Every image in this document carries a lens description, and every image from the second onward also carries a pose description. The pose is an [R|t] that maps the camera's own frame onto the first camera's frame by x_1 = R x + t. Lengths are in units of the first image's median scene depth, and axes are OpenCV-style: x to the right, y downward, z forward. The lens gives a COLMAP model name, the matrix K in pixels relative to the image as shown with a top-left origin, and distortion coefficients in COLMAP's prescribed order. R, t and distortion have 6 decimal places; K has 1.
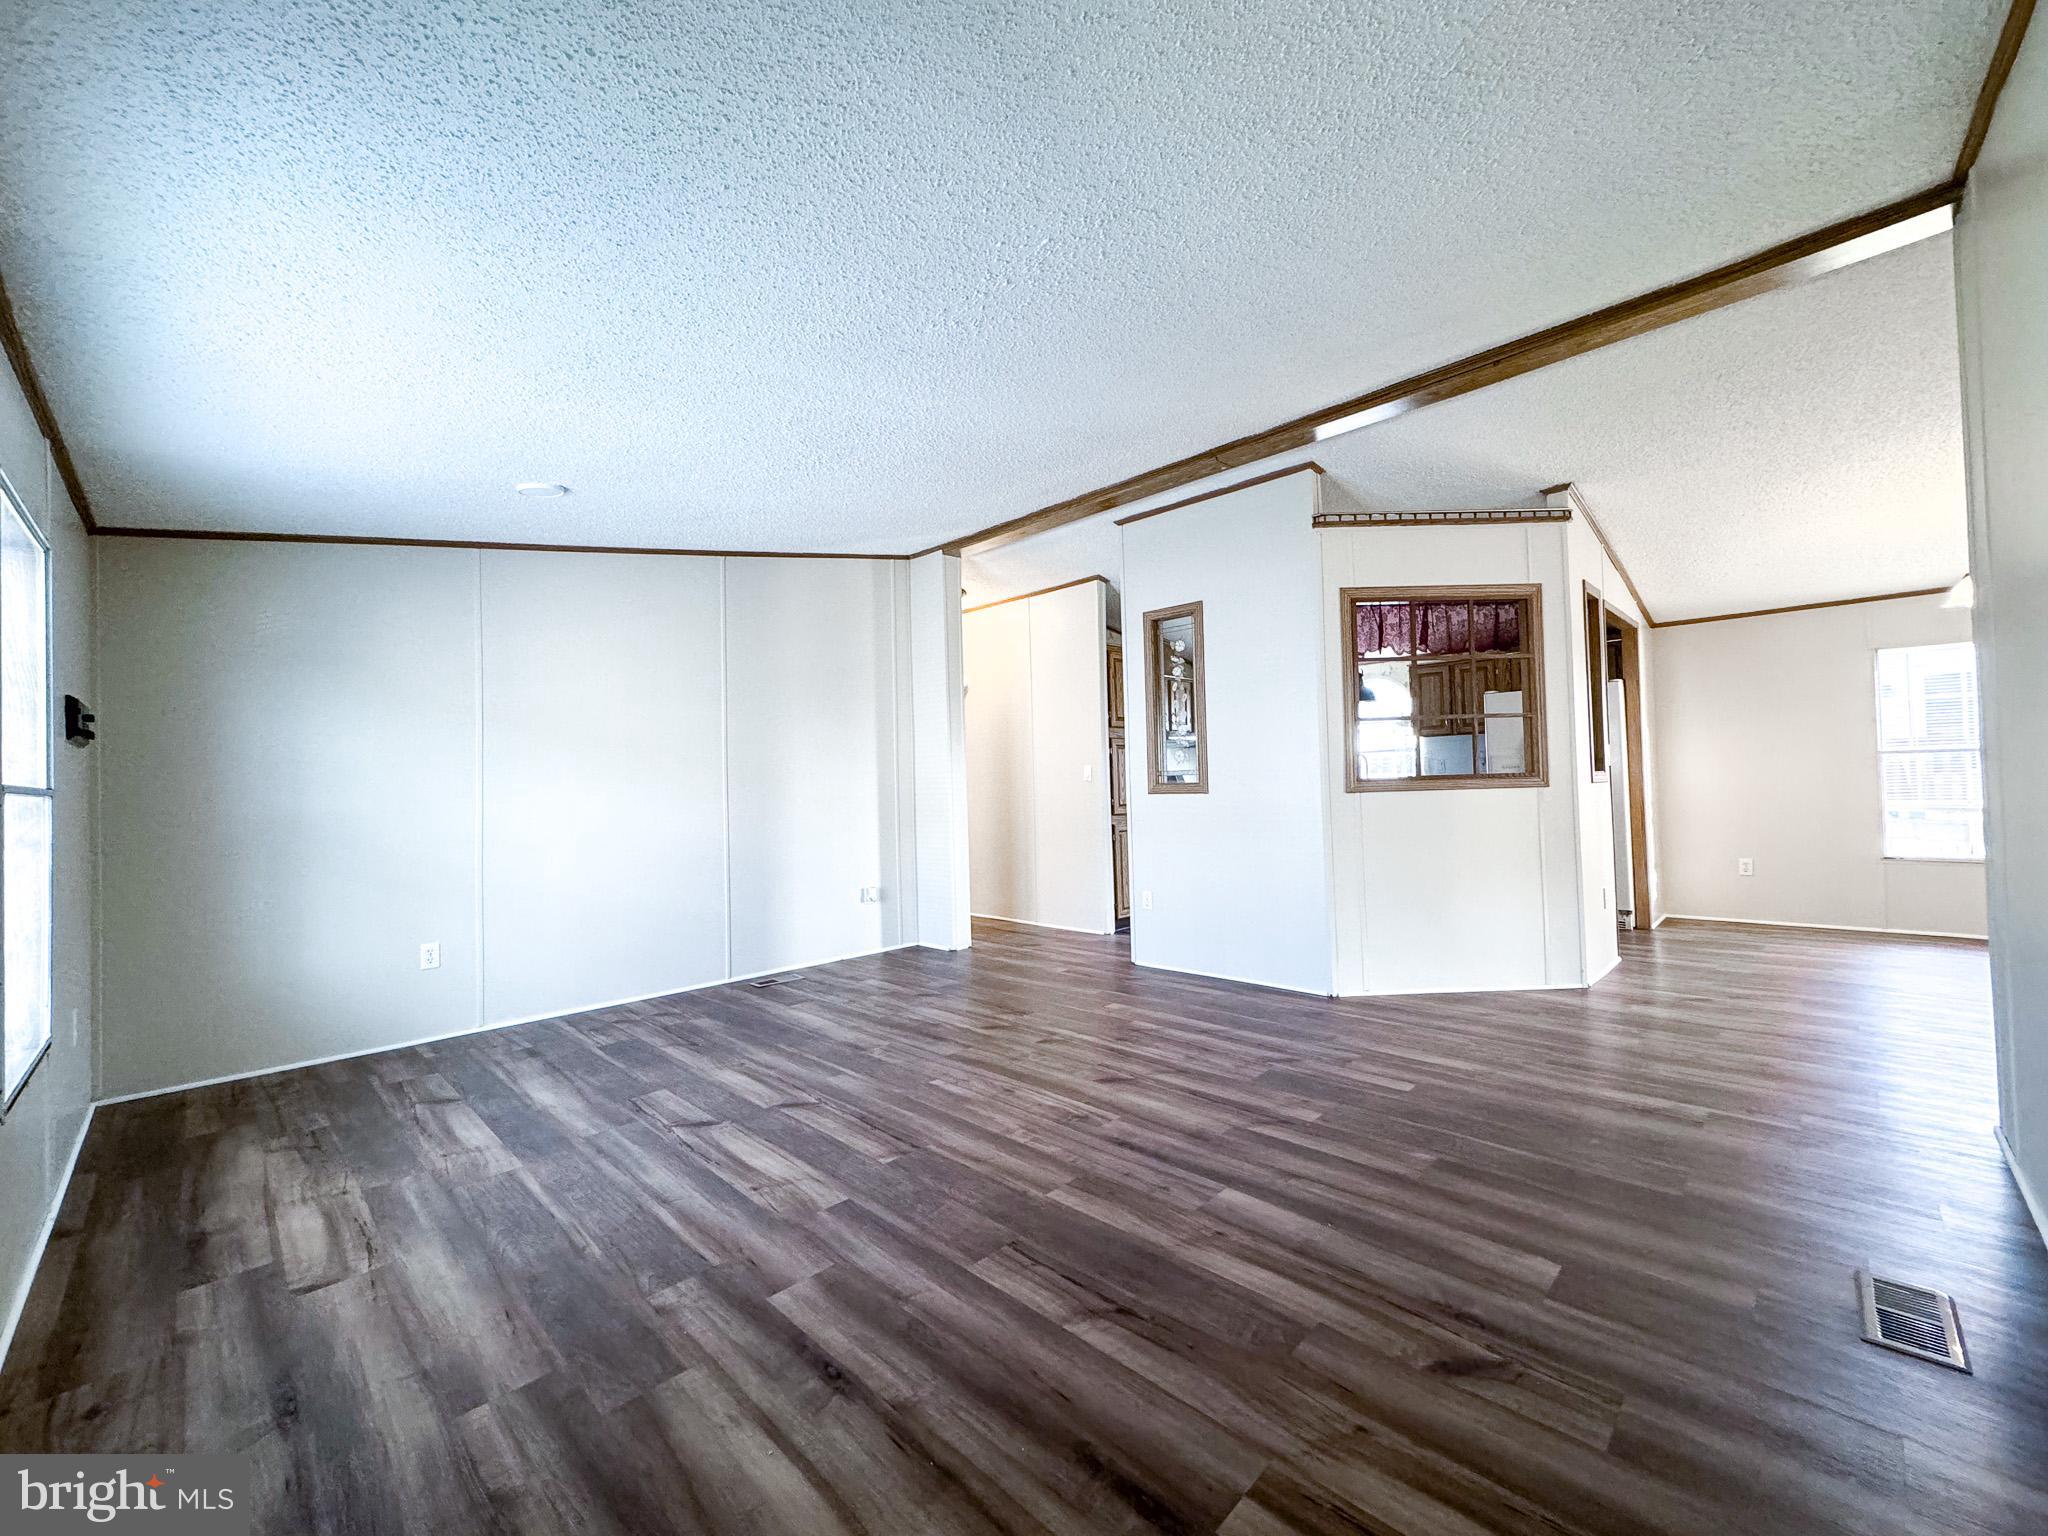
lens RADIAL K [[818.3, 0, 1032.8], [0, 818.3, 767.3], [0, 0, 1]] dist [-0.002815, 0.000646]
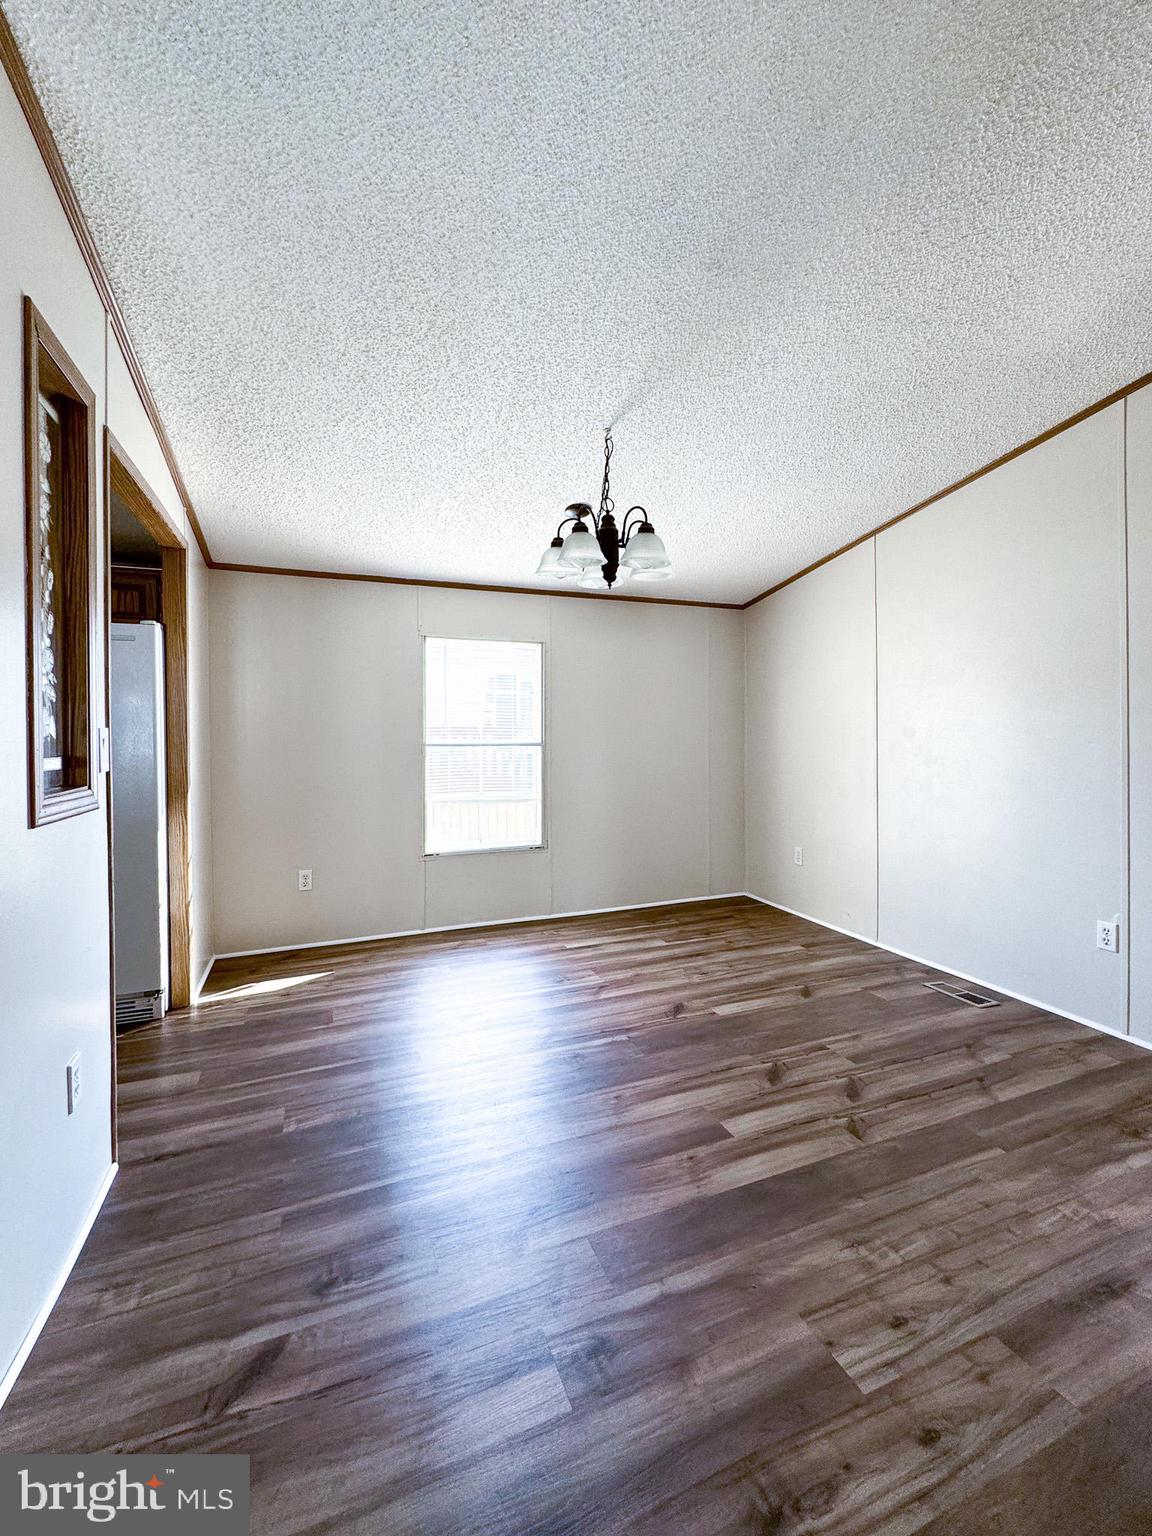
lens RADIAL K [[613.7, 0, 567.4], [0, 613.7, 738.5], [0, 0, 1]] dist [-0.002815, 0.000646]
pose [[0.397352, 0.020638, 0.917434, 0.753708], [-0.021133, 0.999688, -0.013336, -0.036364], [-0.917423, -0.014089, 0.397664, 0.948971]]
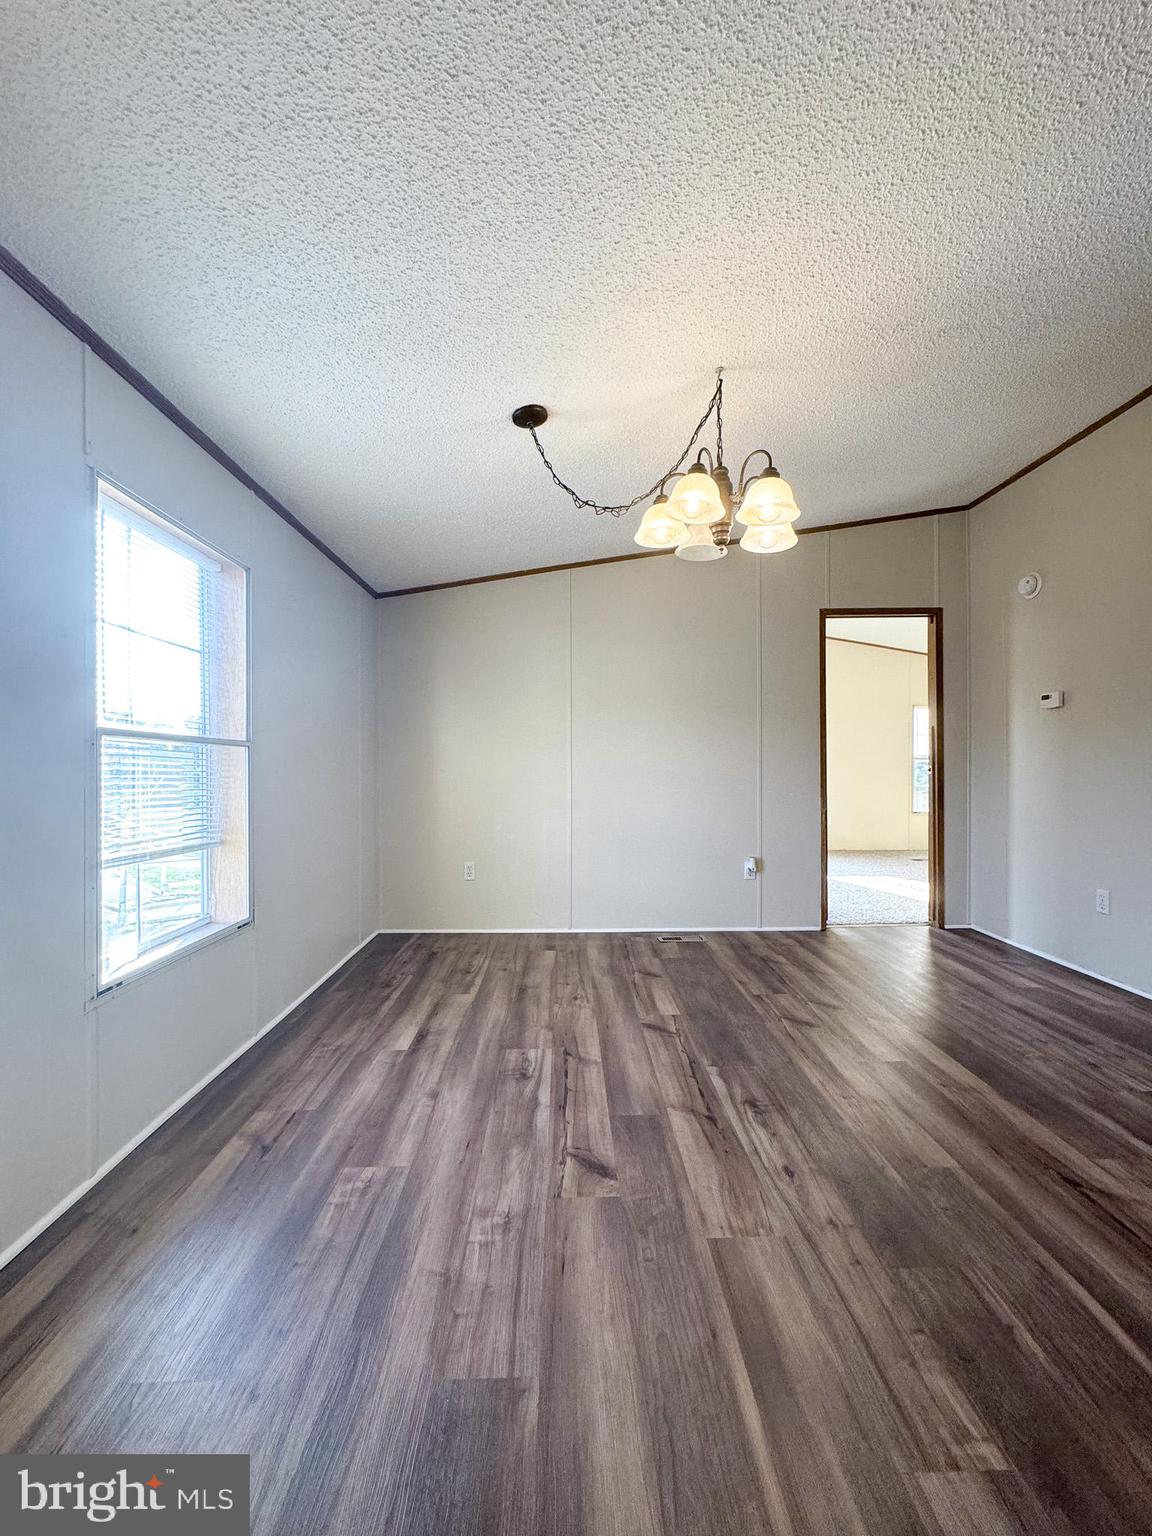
lens RADIAL K [[613.7, 0, 561.1], [0, 613.7, 765.3], [0, 0, 1]] dist [-0.002815, 0.000646]
pose [[-0.706481, 0.032597, 0.706981, 1.151477], [0.009521, 0.999286, -0.036560, 0.021857], [-0.707668, -0.019098, -0.706287, 1.839647]]
